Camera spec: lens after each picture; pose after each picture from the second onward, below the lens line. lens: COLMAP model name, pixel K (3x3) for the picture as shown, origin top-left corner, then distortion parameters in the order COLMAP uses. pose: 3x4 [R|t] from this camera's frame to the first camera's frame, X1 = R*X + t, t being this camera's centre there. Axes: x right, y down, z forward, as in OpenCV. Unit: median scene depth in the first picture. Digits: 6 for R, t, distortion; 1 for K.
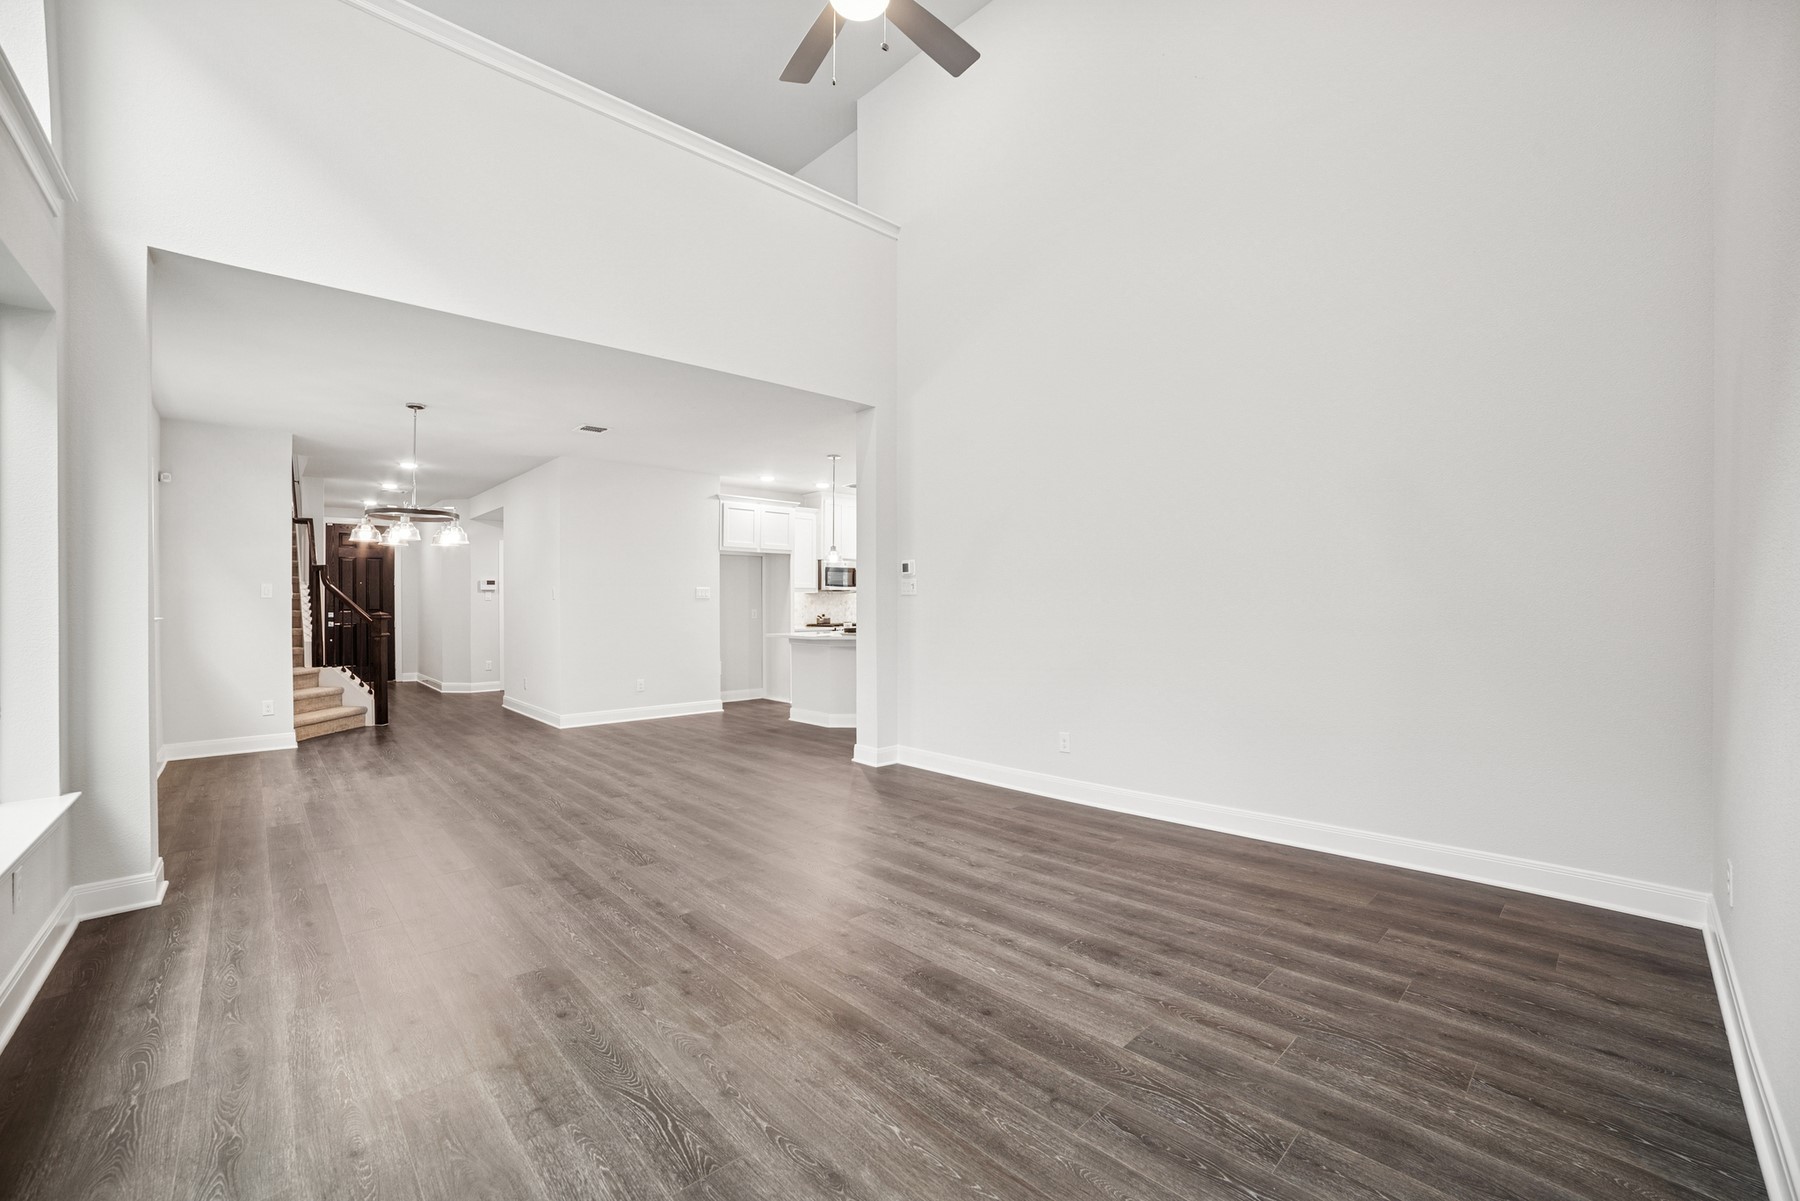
lens RADIAL K [[728.9, 0, 900.2], [0, 728.9, 604.7], [0, 0, 1]] dist [-0.102026, 0.038573]
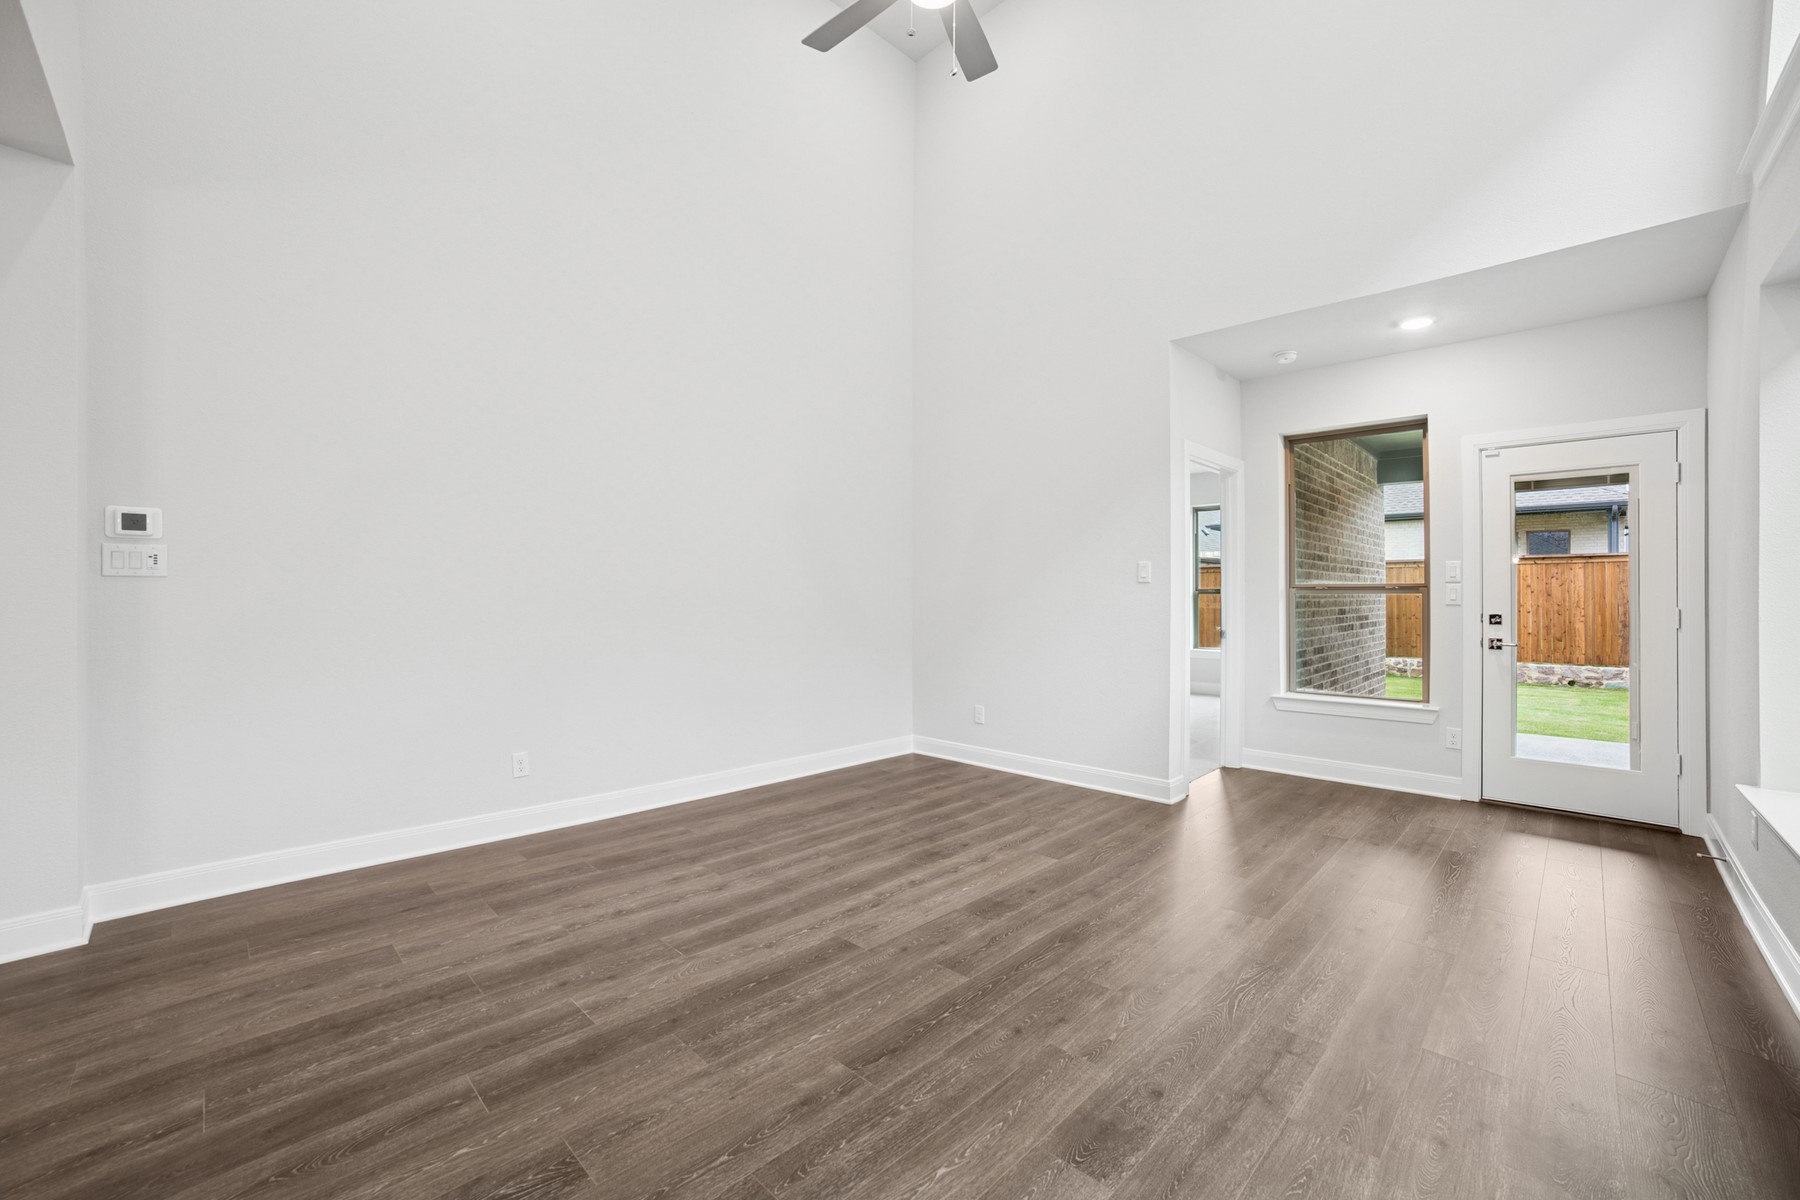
lens RADIAL K [[705.3, 0, 917.1], [0, 705.3, 600.8], [0, 0, 1]] dist [-0.096728, 0.035454]
pose [[-0.020544, 0.001095, 0.999788, -0.723260], [-0.001353, 0.999998, -0.001123, 0.005695], [-0.999788, -0.001376, -0.020542, 0.738556]]
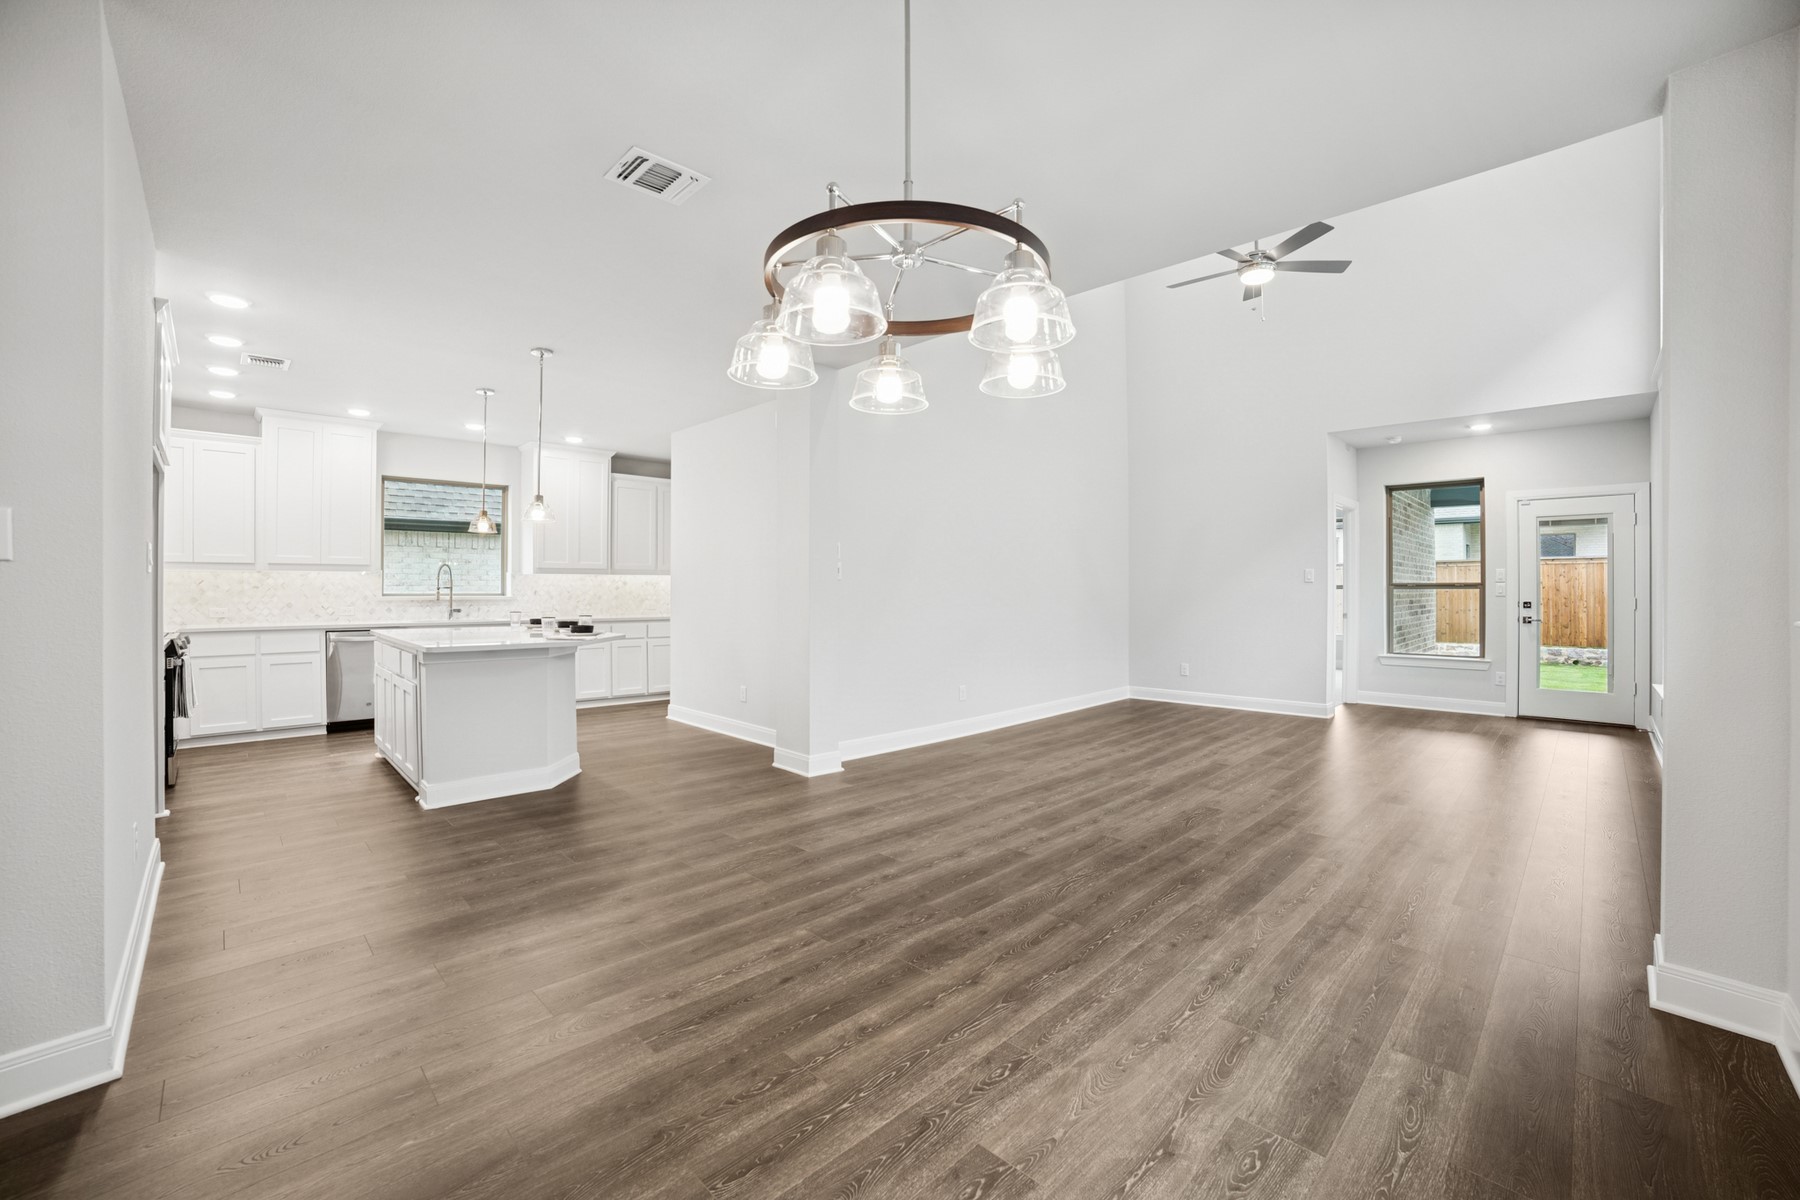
lens RADIAL K [[728.9, 0, 900.2], [0, 728.9, 604.2], [0, 0, 1]] dist [-0.102026, 0.038573]
pose [[-0.017126, -0.010924, 0.999794, -1.416643], [-0.000218, 0.999940, 0.010922, 0.010966], [-0.999853, -0.000031, -0.017128, 1.435927]]
